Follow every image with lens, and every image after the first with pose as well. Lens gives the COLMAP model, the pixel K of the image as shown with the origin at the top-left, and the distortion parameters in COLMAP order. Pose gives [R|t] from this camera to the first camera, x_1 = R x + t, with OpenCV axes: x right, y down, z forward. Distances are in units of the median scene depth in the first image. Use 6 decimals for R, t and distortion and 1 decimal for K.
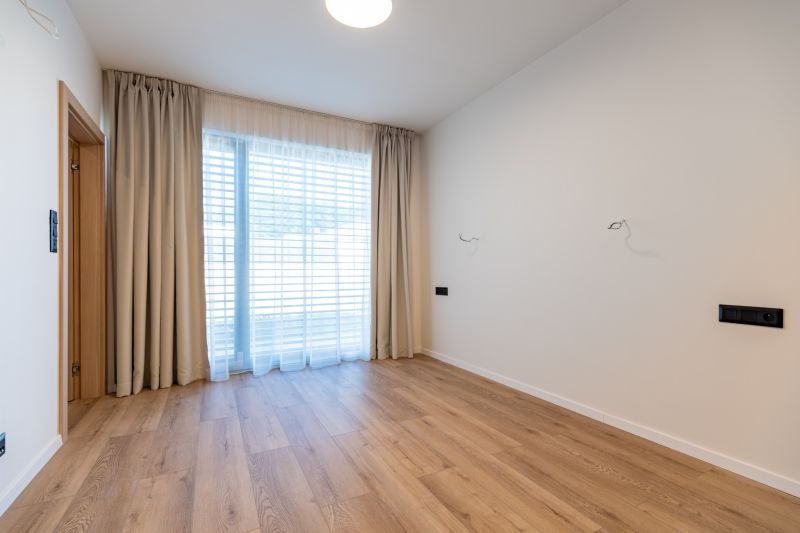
lens RADIAL K [[367.1, 0, 400.2], [0, 367.1, 269.4], [0, 0, 1]] dist [-0.000981, -0.000038]
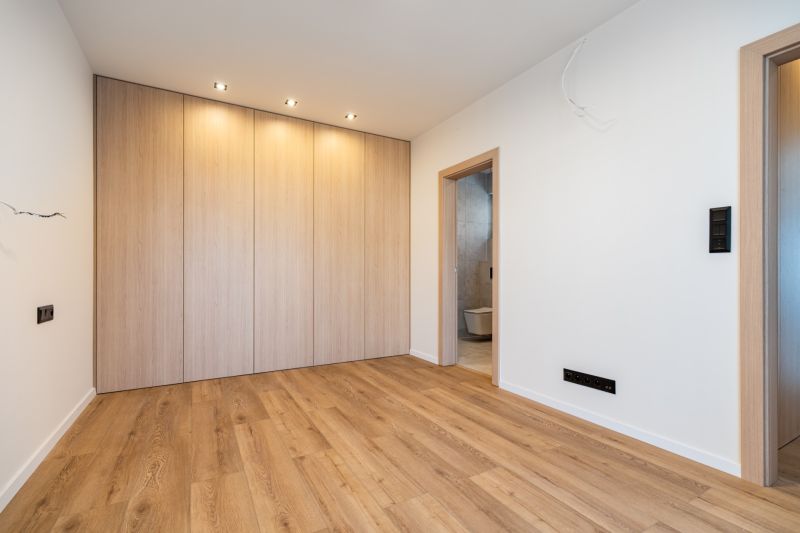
lens RADIAL K [[367.1, 0, 400.3], [0, 367.1, 271.0], [0, 0, 1]] dist [-0.000981, -0.000038]
pose [[-0.999487, 0.003647, -0.031827, -0.126498], [0.004092, 0.999894, -0.013943, 0.010645], [0.031773, -0.014066, -0.999396, 2.050993]]
